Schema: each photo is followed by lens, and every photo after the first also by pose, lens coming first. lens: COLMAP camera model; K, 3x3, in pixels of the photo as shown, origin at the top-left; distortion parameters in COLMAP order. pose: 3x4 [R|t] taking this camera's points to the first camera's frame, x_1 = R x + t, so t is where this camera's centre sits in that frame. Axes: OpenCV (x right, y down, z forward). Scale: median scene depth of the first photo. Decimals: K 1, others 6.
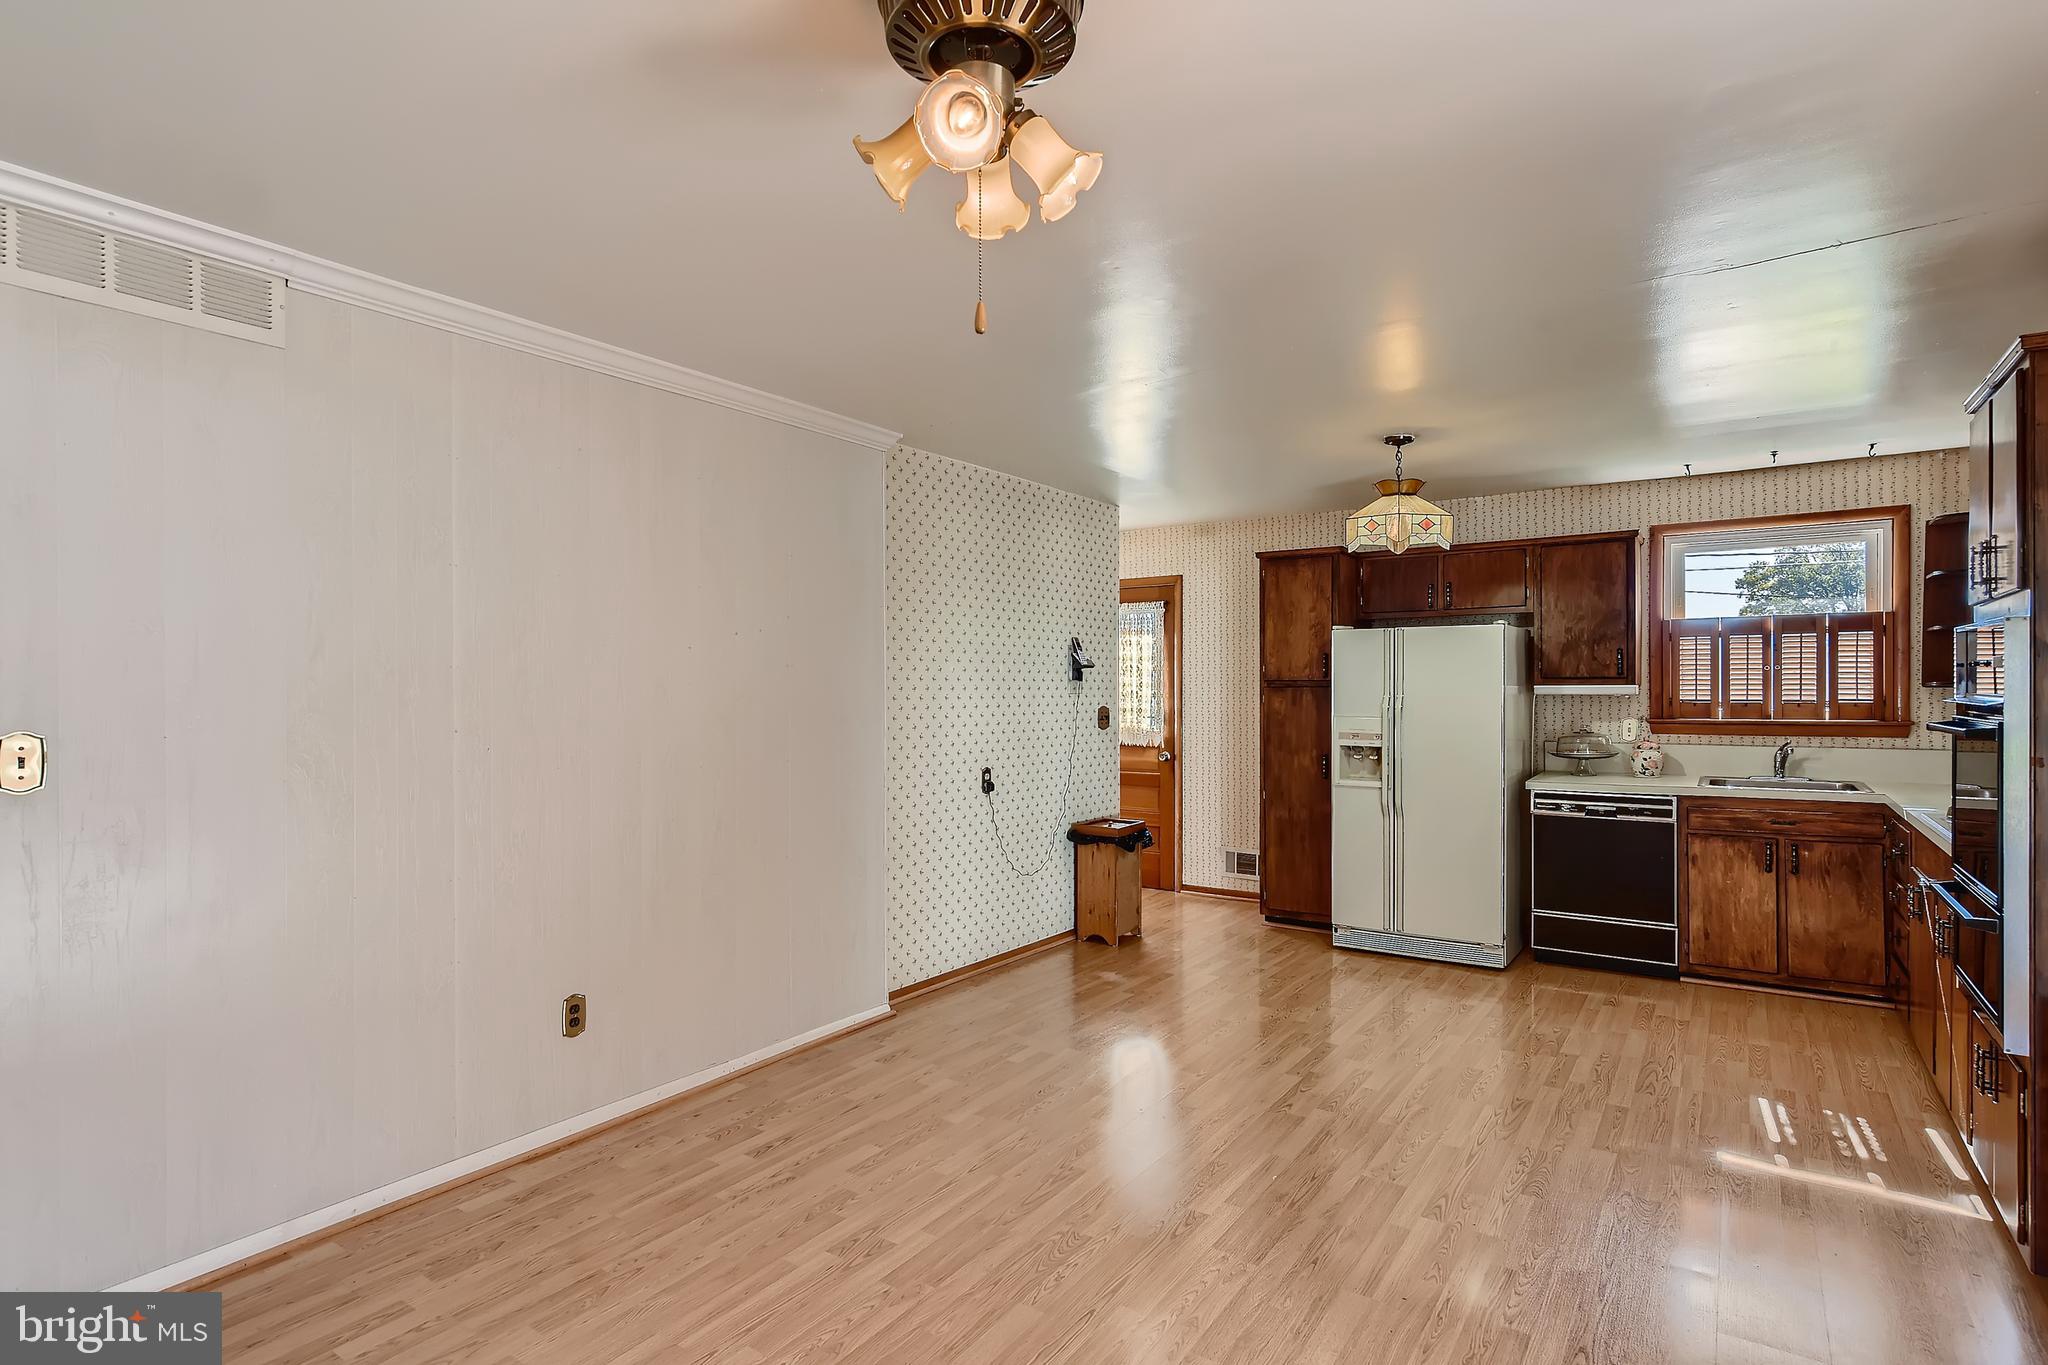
lens RADIAL K [[1042.5, 0, 1034.5], [0, 1042.5, 681.6], [0, 0, 1]] dist [0.000724, 0.002972]
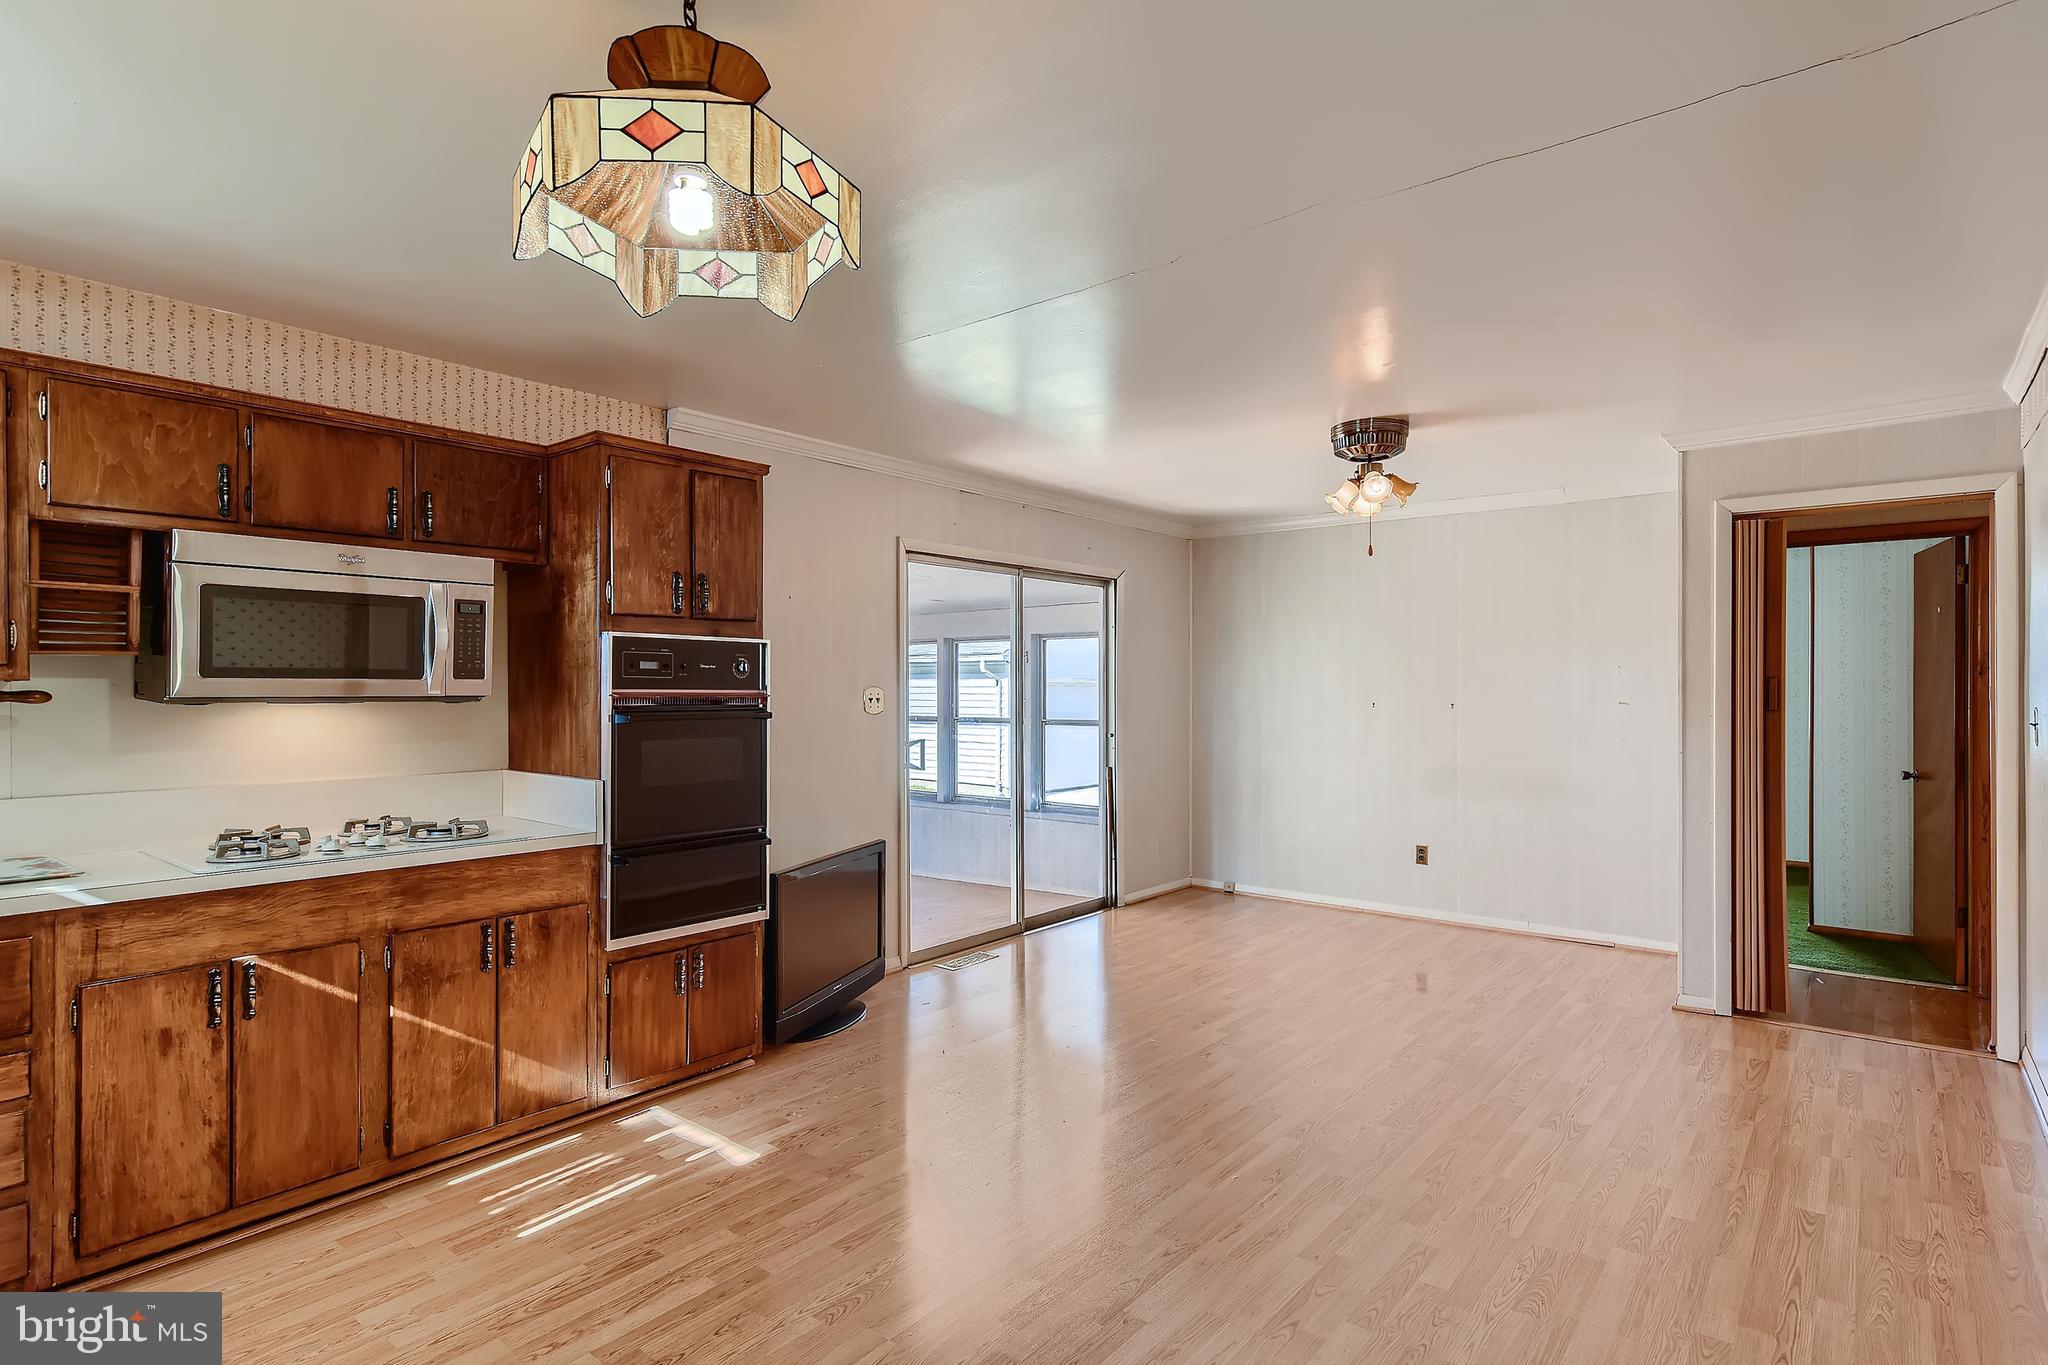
lens RADIAL K [[1042.5, 0, 1029.5], [0, 1042.5, 690.7], [0, 0, 1]] dist [0.000724, 0.002972]
pose [[-0.995853, 0.002572, 0.090943, 0.177626], [0.002130, 0.999985, -0.004957, 0.009728], [-0.090955, -0.004742, -0.995844, 1.132267]]
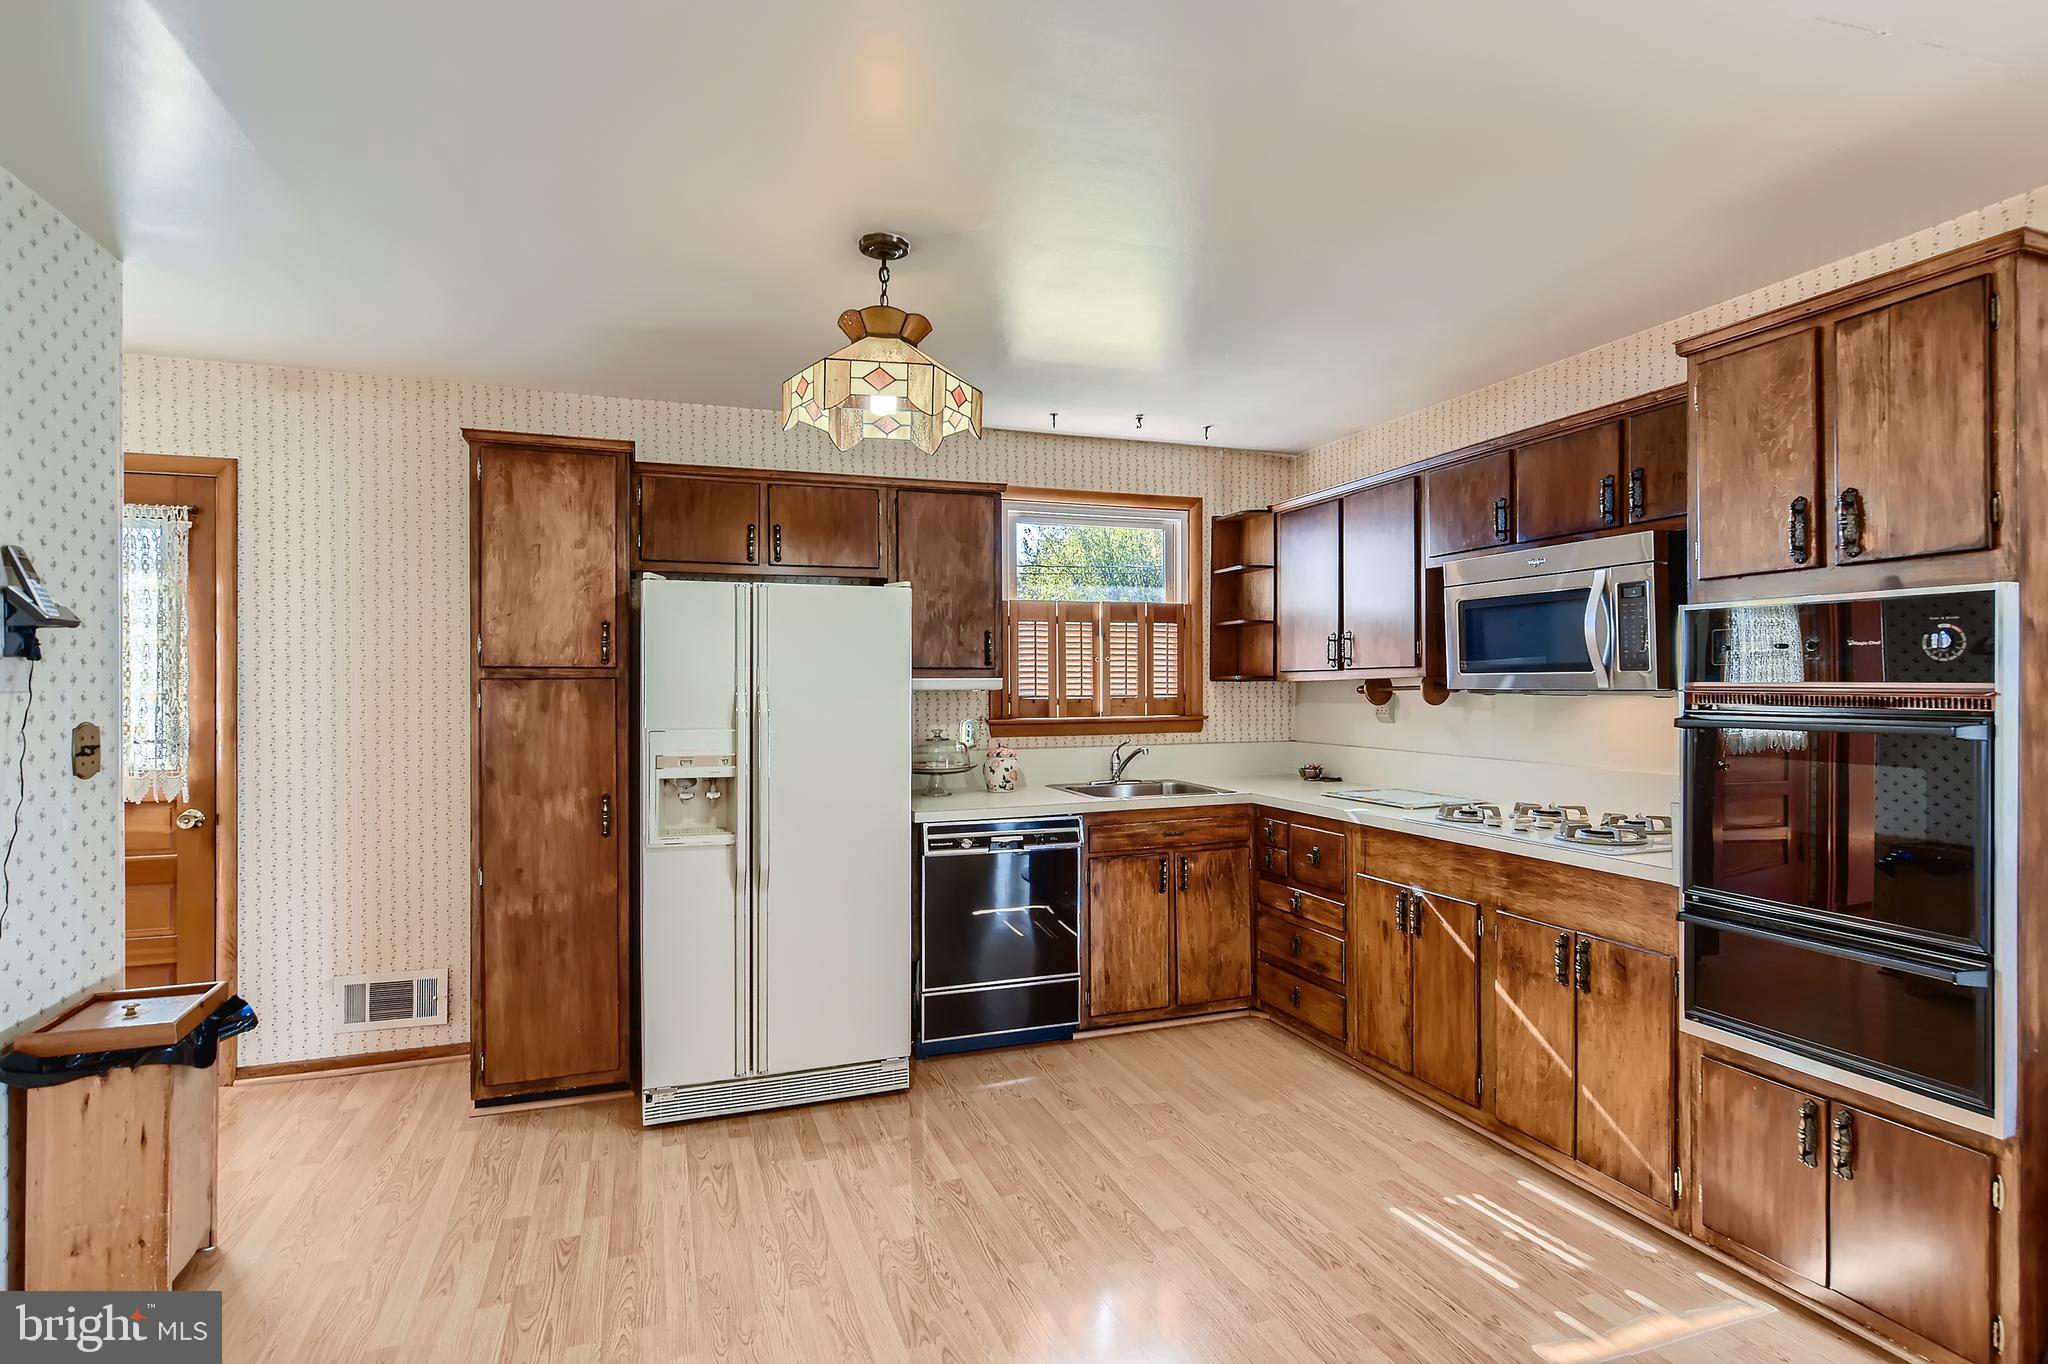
lens RADIAL K [[1042.5, 0, 1034.3], [0, 1042.5, 684.2], [0, 0, 1]] dist [0.000724, 0.002972]
pose [[0.584386, 0.000931, 0.811476, -0.058858], [-0.004144, 0.999990, 0.001837, 0.006489], [-0.811466, -0.004436, 0.584383, 0.509014]]
